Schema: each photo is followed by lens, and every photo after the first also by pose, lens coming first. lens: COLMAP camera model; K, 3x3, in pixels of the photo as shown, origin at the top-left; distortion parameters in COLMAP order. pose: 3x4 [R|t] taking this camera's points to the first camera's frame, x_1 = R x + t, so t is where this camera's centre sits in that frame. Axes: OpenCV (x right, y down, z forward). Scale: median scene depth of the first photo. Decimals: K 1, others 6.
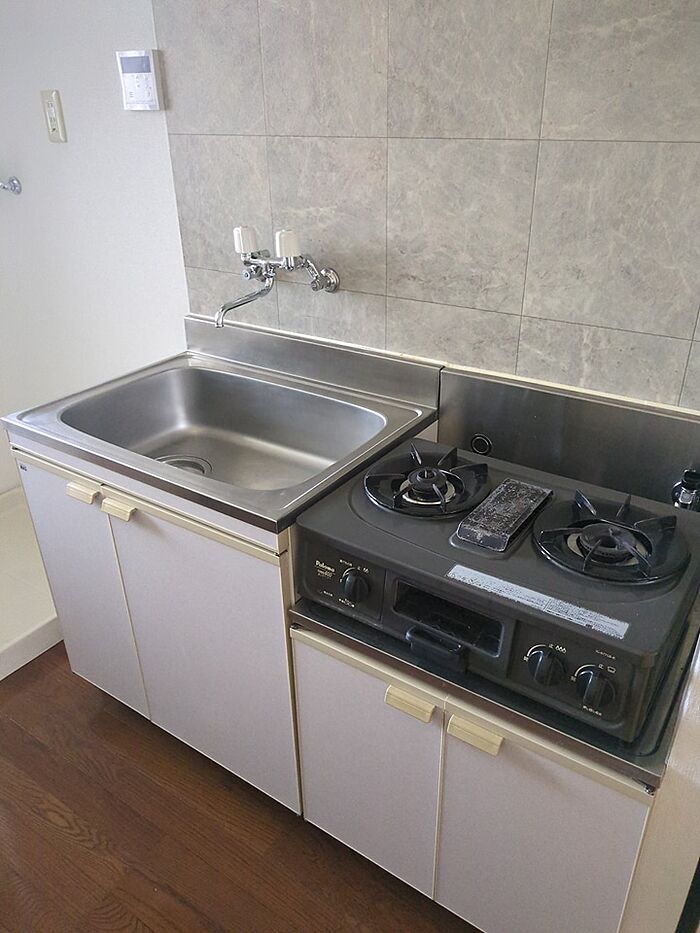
lens RADIAL K [[703.7, 0, 351.6], [0, 703.7, 468.7], [0, 0, 1]] dist [0.006087, -0.011564]
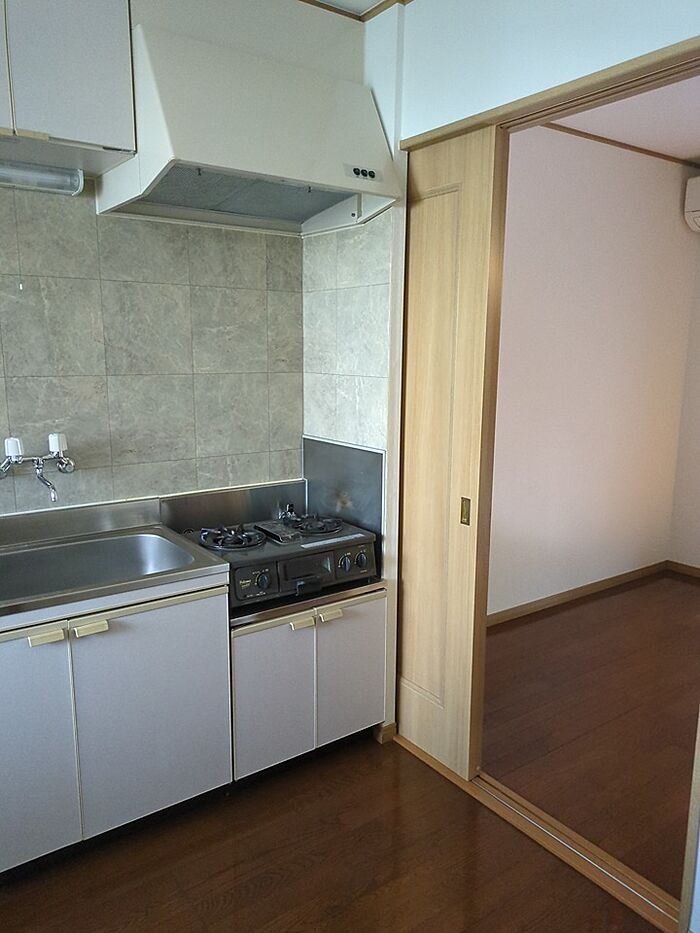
lens RADIAL K [[703.7, 0, 349.8], [0, 703.7, 466.9], [0, 0, 1]] dist [0.006087, -0.011564]
pose [[0.340932, -0.144776, 0.928873, -1.381841], [0.419551, 0.907645, -0.012524, 0.002487], [-0.841274, 0.393980, 0.370186, -0.046217]]
